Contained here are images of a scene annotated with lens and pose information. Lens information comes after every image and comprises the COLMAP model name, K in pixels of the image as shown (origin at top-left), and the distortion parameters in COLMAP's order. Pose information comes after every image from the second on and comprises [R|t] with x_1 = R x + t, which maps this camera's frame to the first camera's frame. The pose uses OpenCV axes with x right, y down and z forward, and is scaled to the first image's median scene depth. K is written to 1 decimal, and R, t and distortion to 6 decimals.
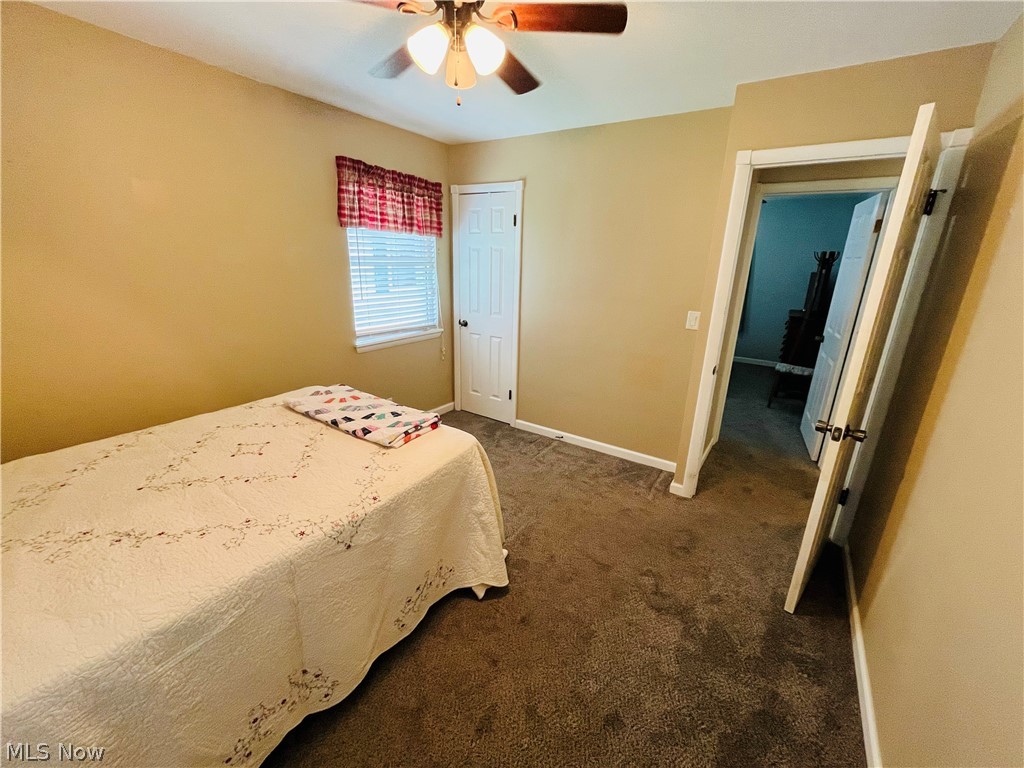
lens RADIAL K [[413.2, 0, 508.7], [0, 413.2, 385.7], [0, 0, 1]] dist [-0.002808, -0.000028]
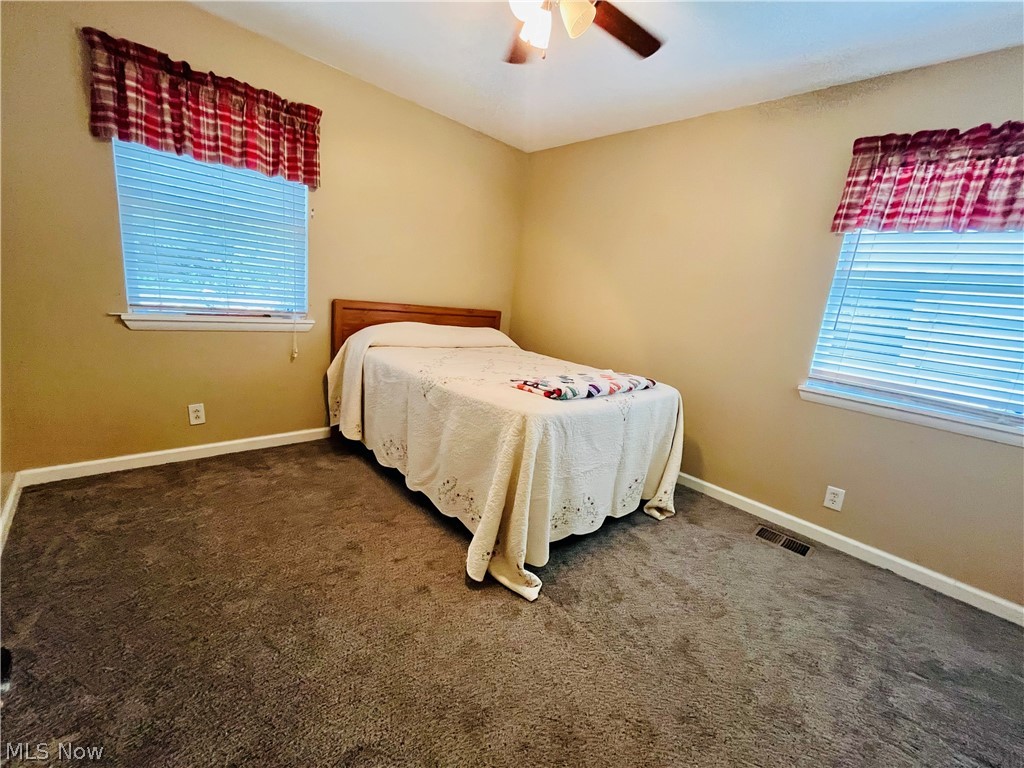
lens RADIAL K [[413.2, 0, 508.7], [0, 413.2, 385.7], [0, 0, 1]] dist [-0.002808, -0.000028]
pose [[-0.209847, 0.171446, -0.962585, 0.560043], [-0.400151, 0.883220, 0.244545, -0.088038], [0.892100, 0.436497, -0.116736, 0.745786]]
